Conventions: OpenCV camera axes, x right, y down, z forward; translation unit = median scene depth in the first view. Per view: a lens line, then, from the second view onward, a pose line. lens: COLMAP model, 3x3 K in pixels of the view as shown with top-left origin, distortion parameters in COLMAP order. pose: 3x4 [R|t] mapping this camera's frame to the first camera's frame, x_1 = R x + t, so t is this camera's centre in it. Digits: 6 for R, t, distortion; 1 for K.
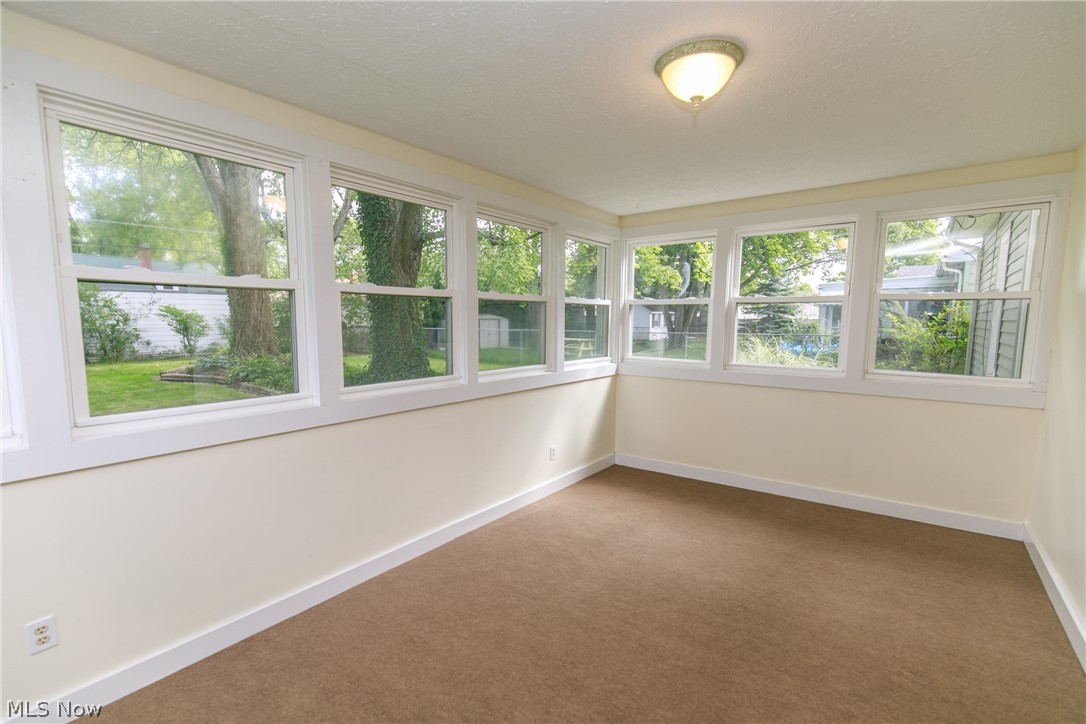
lens RADIAL K [[485.4, 0, 543.0], [0, 485.4, 370.4], [0, 0, 1]] dist [0.009924, -0.000179]
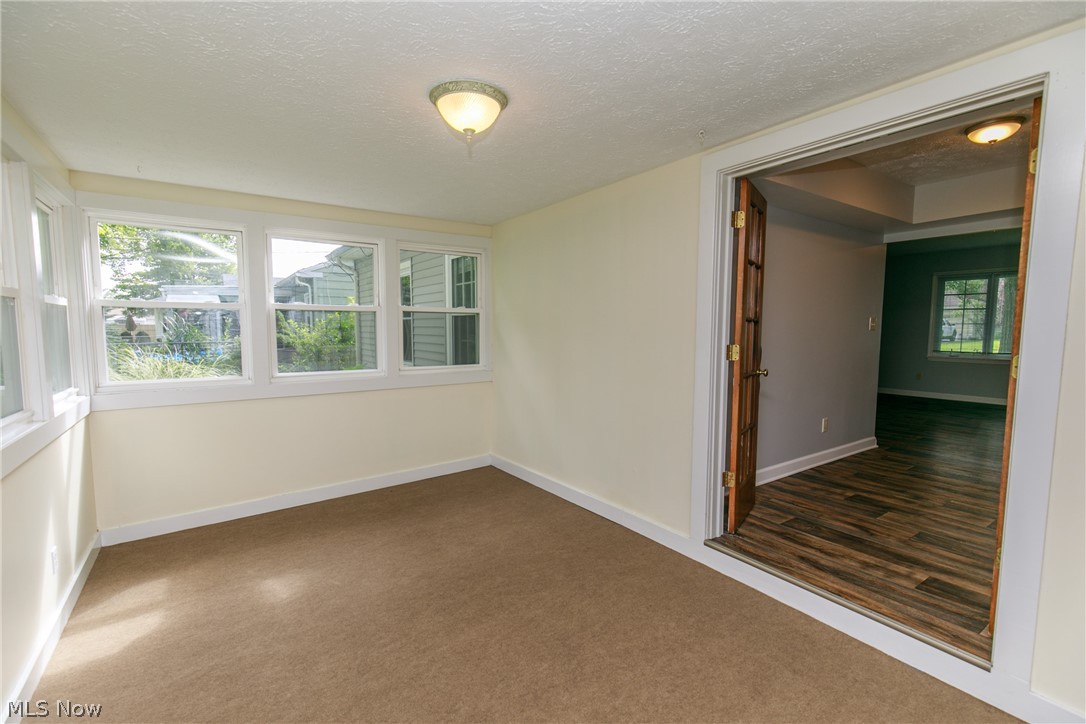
lens RADIAL K [[485.4, 0, 543.0], [0, 485.4, 370.4], [0, 0, 1]] dist [0.009924, -0.000179]
pose [[0.302550, -0.093527, 0.948534, -0.307268], [0.102350, 0.992608, 0.065226, -0.030669], [-0.947622, 0.077348, 0.309886, 0.226903]]
